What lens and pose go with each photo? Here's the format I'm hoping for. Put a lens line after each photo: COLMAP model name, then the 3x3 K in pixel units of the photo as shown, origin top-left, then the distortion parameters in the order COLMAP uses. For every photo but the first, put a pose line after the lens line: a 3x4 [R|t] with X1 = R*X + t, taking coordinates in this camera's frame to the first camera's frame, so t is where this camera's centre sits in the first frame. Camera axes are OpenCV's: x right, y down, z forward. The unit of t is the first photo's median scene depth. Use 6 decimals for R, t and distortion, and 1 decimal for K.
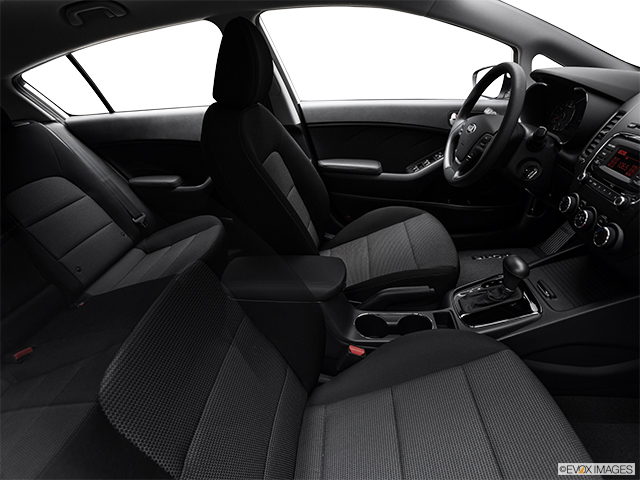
lens RADIAL K [[324.1, 0, 320.0], [0, 324.1, 240.0], [0, 0, 1]] dist [-0.065310, 0.030379]
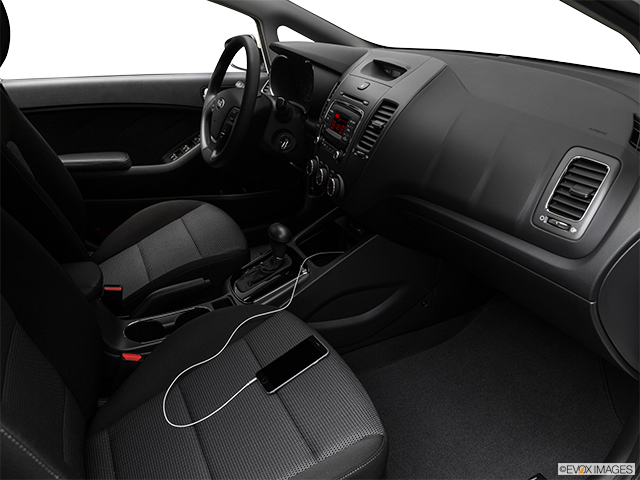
lens RADIAL K [[497.8, 0, 320.0], [0, 497.8, 240.0], [0, 0, 1]] dist [-0.094730, 0.003267]
pose [[0.859772, -0.160256, 0.484882, -0.028891], [0.200243, 0.979242, -0.031419, 0.145402], [-0.469782, 0.124107, 0.874015, -0.346304]]
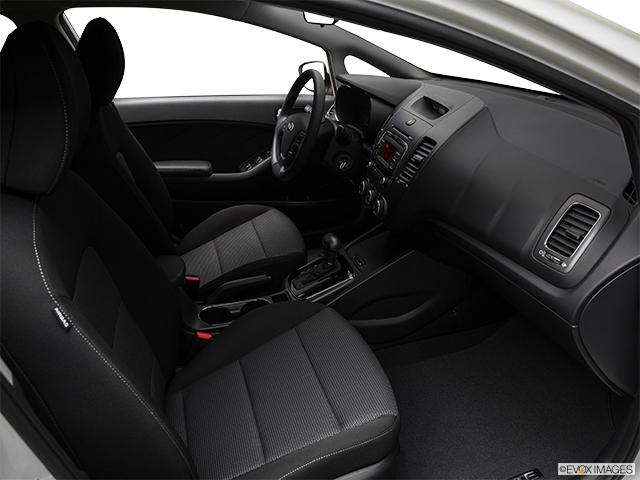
lens RADIAL K [[476.7, 0, 320.0], [0, 476.7, 240.0], [0, 0, 1]] dist [-0.138364, 0.086632]
pose [[0.924247, -0.101682, 0.368007, -0.059102], [0.127396, 0.990775, -0.046199, 0.122149], [-0.359915, 0.089582, 0.928675, -0.511306]]
